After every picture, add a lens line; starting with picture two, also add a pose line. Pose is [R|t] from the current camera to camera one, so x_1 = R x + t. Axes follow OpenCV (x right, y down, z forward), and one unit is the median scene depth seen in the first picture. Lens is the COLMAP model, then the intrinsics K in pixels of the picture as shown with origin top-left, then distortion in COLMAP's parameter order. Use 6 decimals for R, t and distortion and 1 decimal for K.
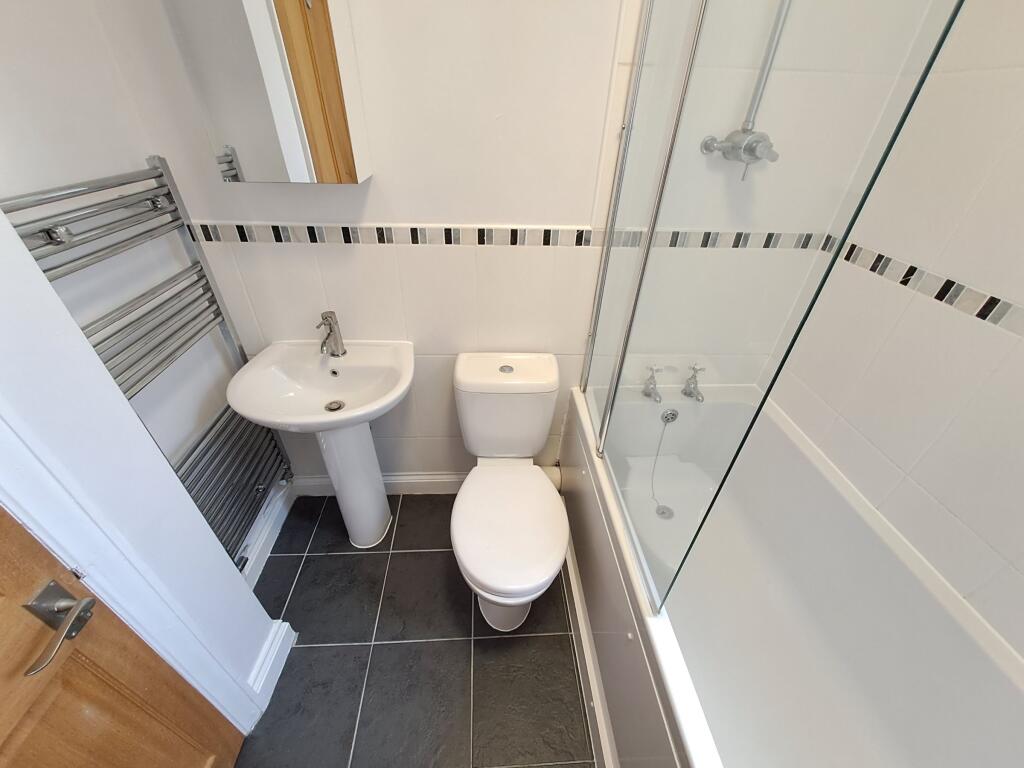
lens RADIAL K [[404.1, 0, 507.2], [0, 404.1, 390.1], [0, 0, 1]] dist [-0.001230, 0.000142]
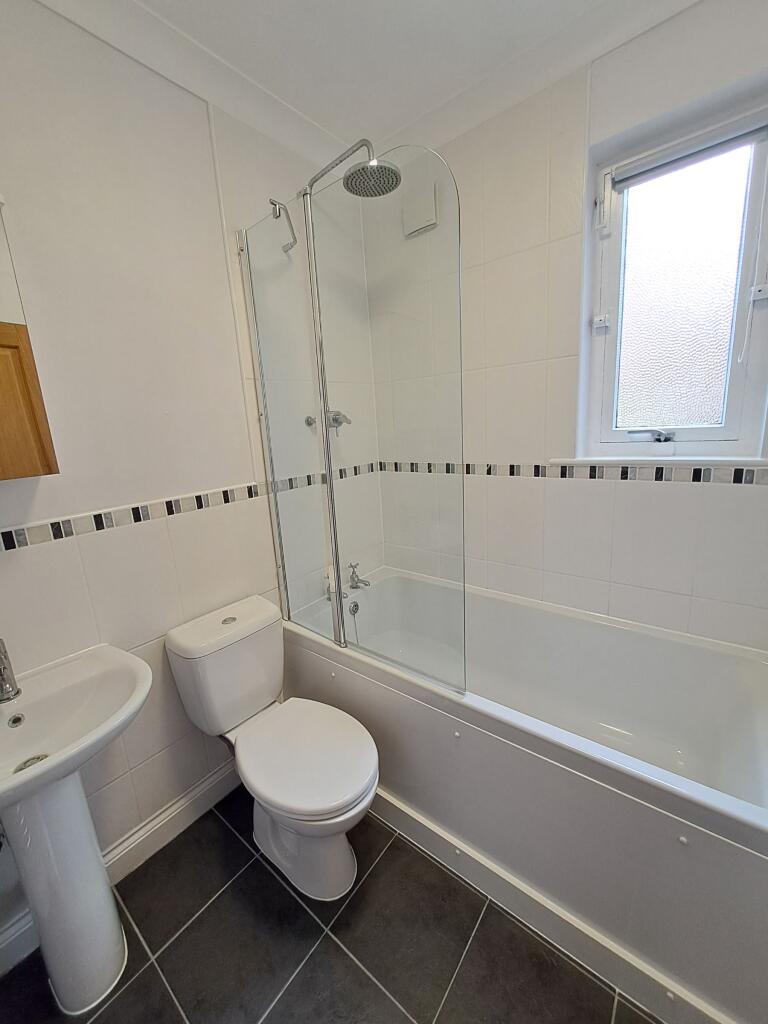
lens RADIAL K [[404.1, 0, 384.0], [0, 404.1, 512.0], [0, 0, 1]] dist [-0.001230, 0.000142]
pose [[0.652662, -0.231410, 0.721444, -0.458809], [0.496260, 0.850090, -0.176273, 0.097641], [-0.572501, 0.473070, 0.669662, -0.035616]]
